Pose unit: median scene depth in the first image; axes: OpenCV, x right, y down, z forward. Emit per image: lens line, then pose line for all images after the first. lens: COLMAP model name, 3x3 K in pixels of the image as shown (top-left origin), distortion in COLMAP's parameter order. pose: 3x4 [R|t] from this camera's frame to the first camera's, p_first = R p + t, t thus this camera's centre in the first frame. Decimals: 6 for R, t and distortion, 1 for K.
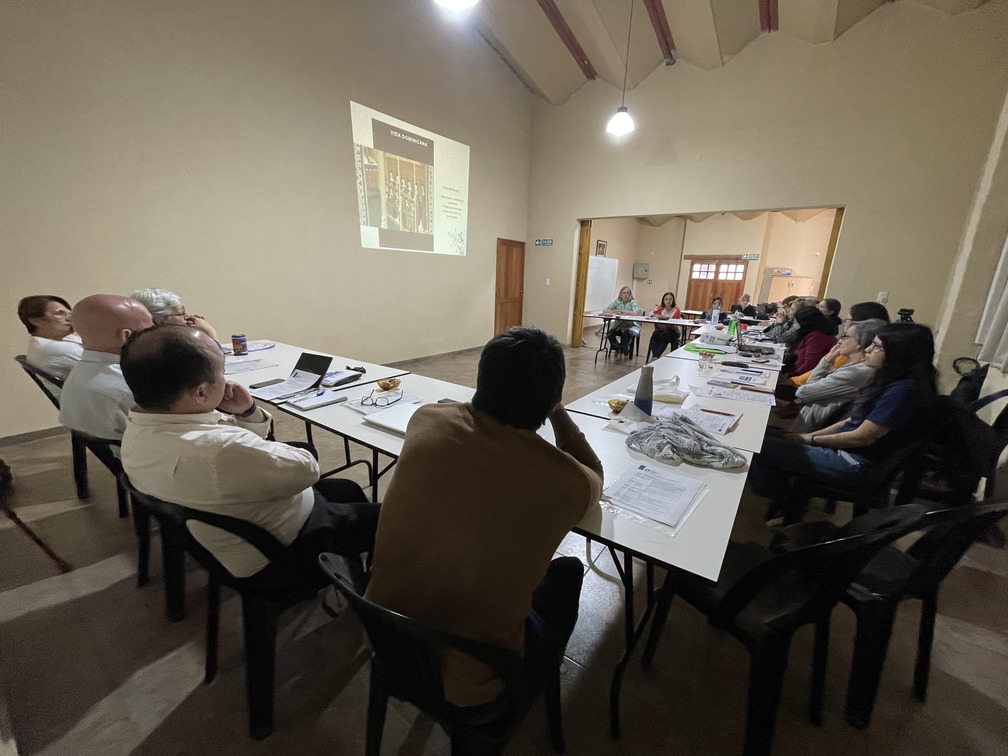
lens RADIAL K [[414.1, 0, 504.0], [0, 414.1, 378.0], [0, 0, 1]] dist [0.001834, 0.001106]
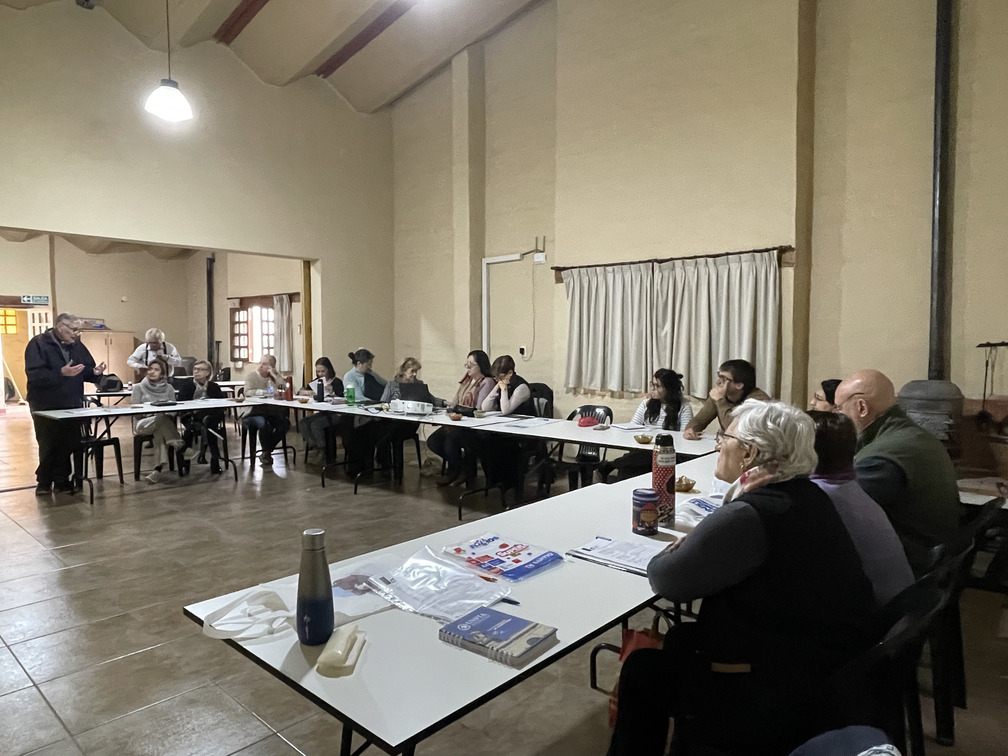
lens RADIAL K [[646.8, 0, 504.0], [0, 646.8, 378.0], [0, 0, 1]] dist [-0.002991, -0.001005]
pose [[0.124811, -0.094671, 0.987654, -0.431357], [0.243164, 0.967998, 0.062058, -0.100974], [-0.961922, 0.232416, 0.143837, 0.312761]]
